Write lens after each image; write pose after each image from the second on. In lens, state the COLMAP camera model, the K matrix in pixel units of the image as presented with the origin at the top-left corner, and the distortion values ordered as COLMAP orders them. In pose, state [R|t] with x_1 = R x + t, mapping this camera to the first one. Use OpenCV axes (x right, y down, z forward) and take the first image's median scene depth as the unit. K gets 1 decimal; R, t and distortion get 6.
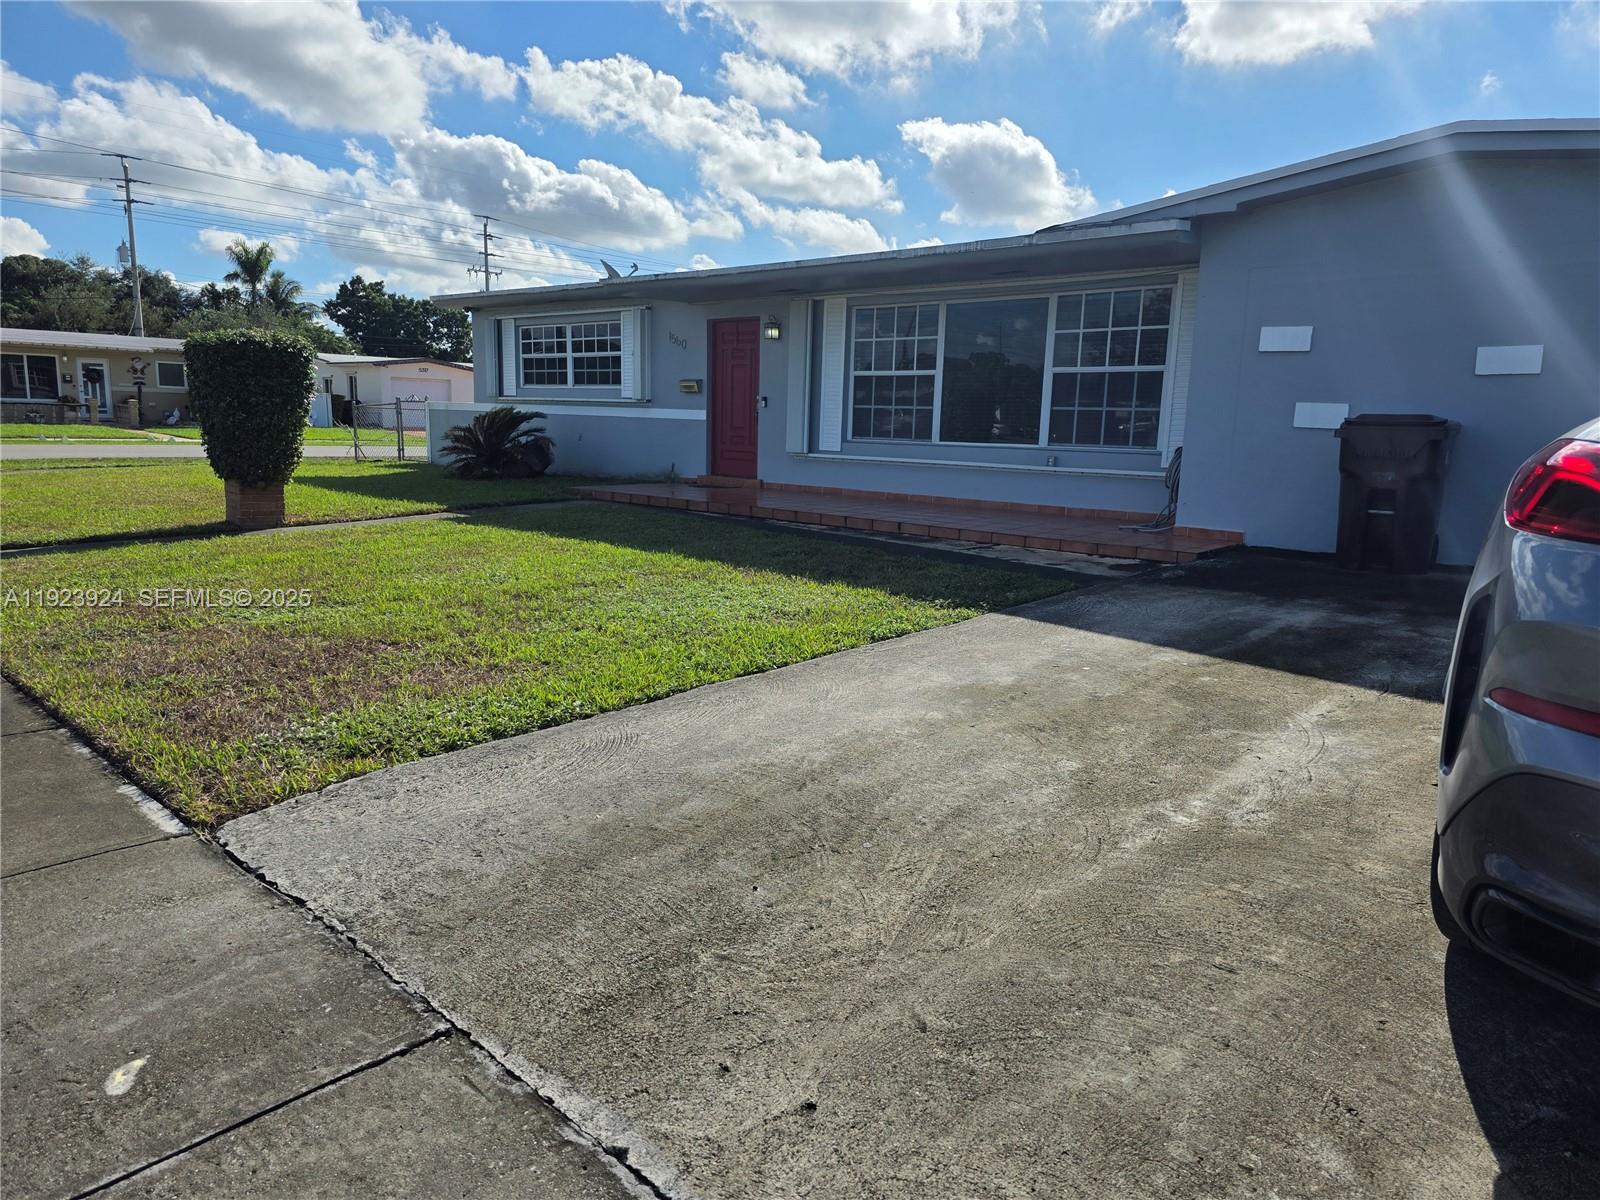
lens RADIAL K [[1072.5, 0, 802.0], [0, 1072.5, 613.3], [0, 0, 1]] dist [0.068884, -0.052034]
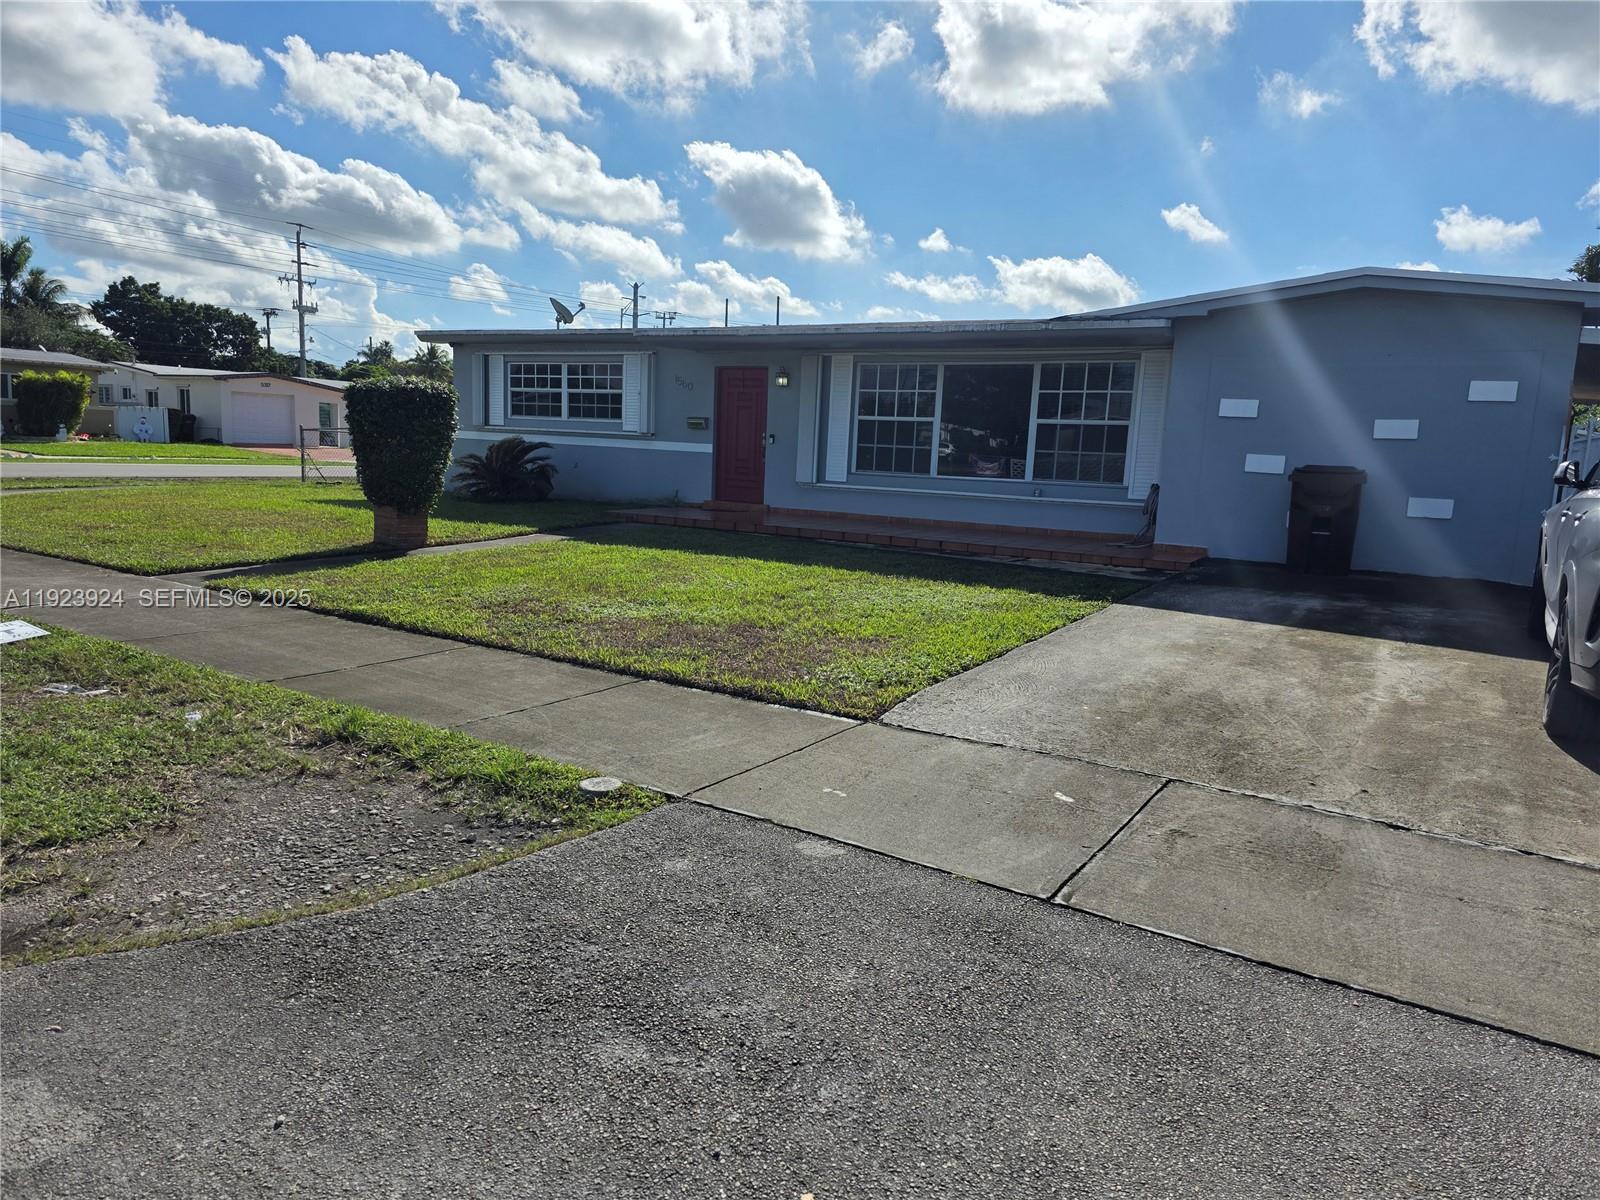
lens RADIAL K [[1072.5, 0, 801.9], [0, 1072.5, 623.6], [0, 0, 1]] dist [0.068884, -0.052034]
pose [[0.980402, -0.017168, 0.196256, -0.204530], [0.018741, 0.999805, -0.006159, 0.011024], [-0.196112, 0.009716, 0.980533, -0.132661]]
